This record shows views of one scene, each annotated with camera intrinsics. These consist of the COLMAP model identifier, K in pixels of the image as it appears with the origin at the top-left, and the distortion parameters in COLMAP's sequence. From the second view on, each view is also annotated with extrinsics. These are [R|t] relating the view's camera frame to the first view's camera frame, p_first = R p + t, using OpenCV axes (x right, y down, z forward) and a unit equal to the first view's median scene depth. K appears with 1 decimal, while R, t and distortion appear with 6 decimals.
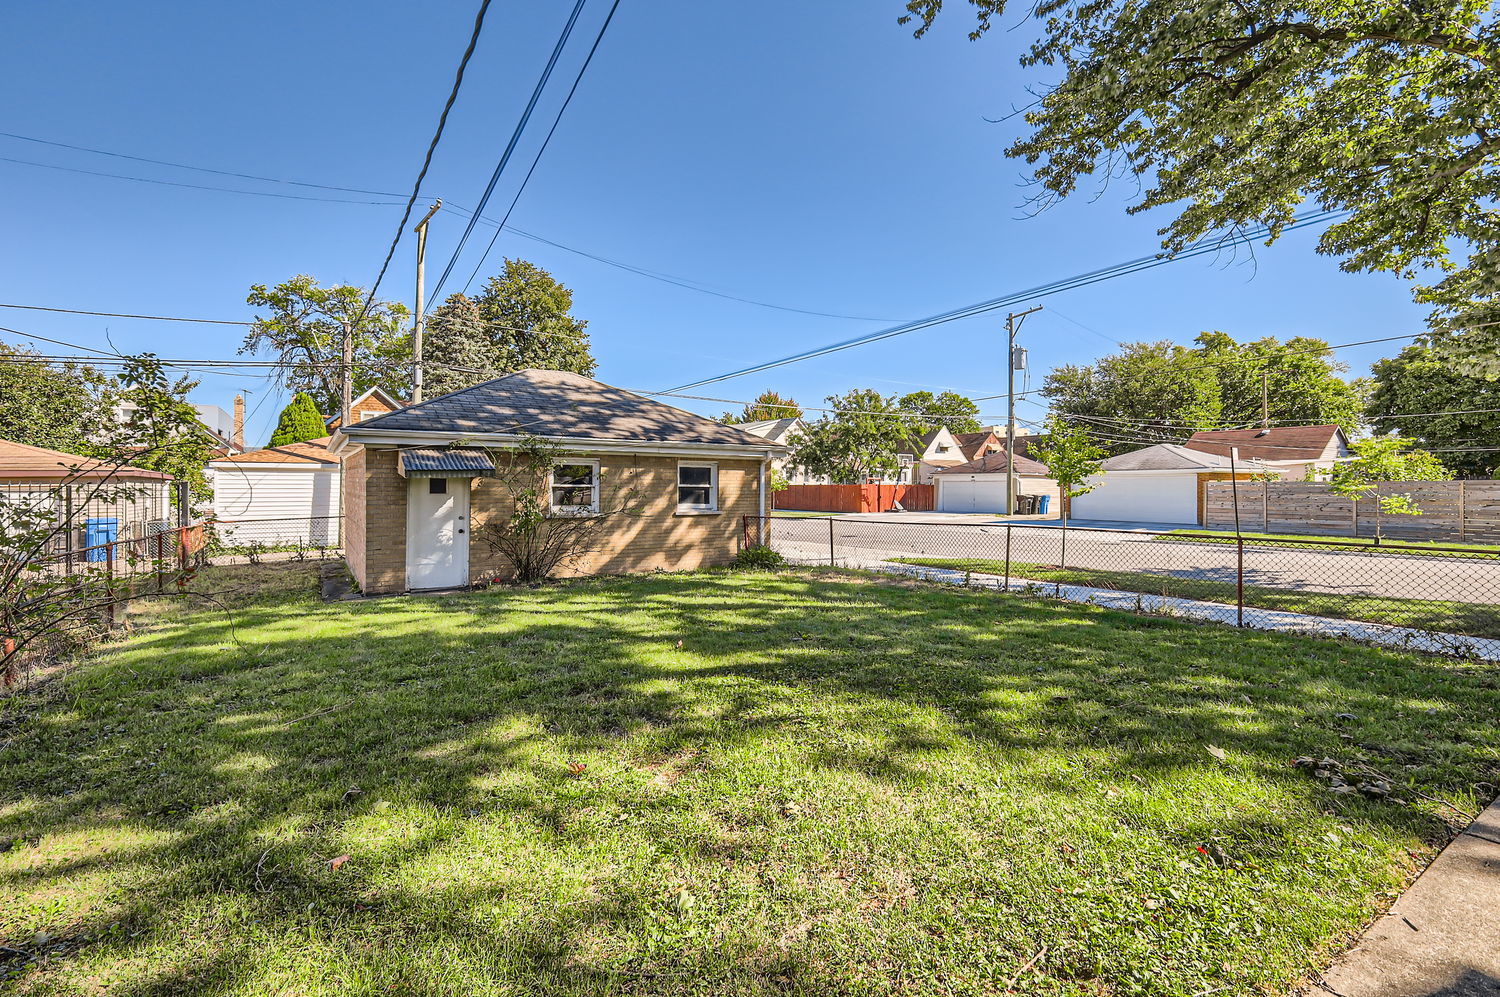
lens RADIAL K [[638.8, 0, 750.0], [0, 638.8, 498.5], [0, 0, 1]] dist [-0.000634, -0.000057]
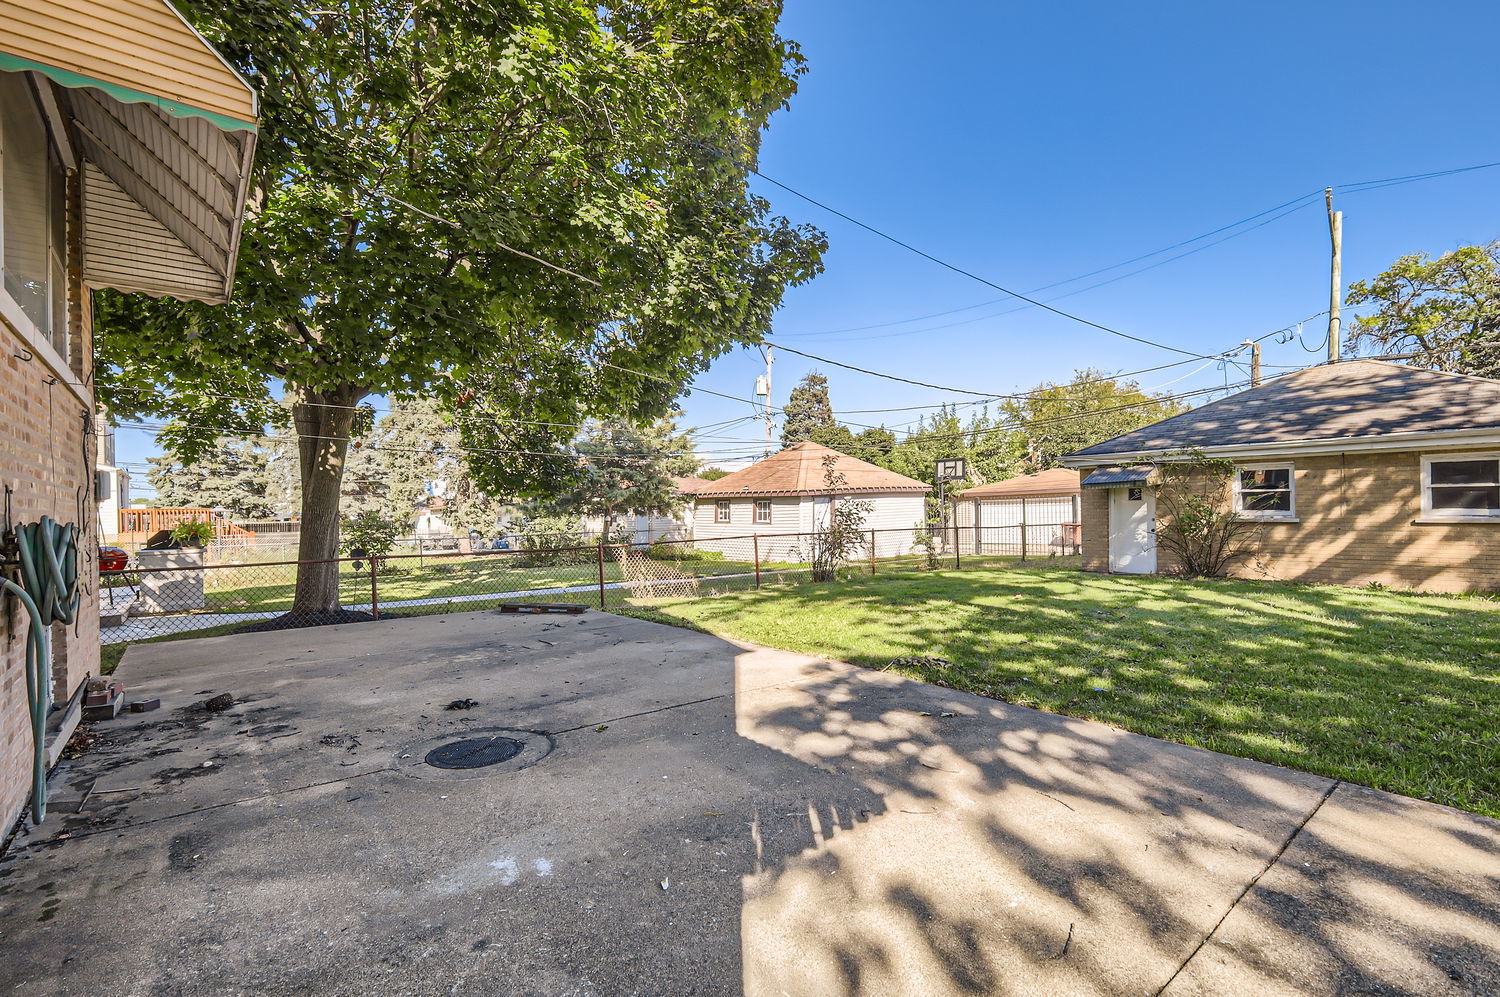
lens RADIAL K [[638.8, 0, 750.0], [0, 638.8, 498.5], [0, 0, 1]] dist [-0.000634, -0.000057]
pose [[0.063021, -0.010083, -0.997961, 0.632596], [-0.001207, 0.999947, -0.010180, 0.002236], [0.998011, 0.001846, 0.063005, 0.146253]]
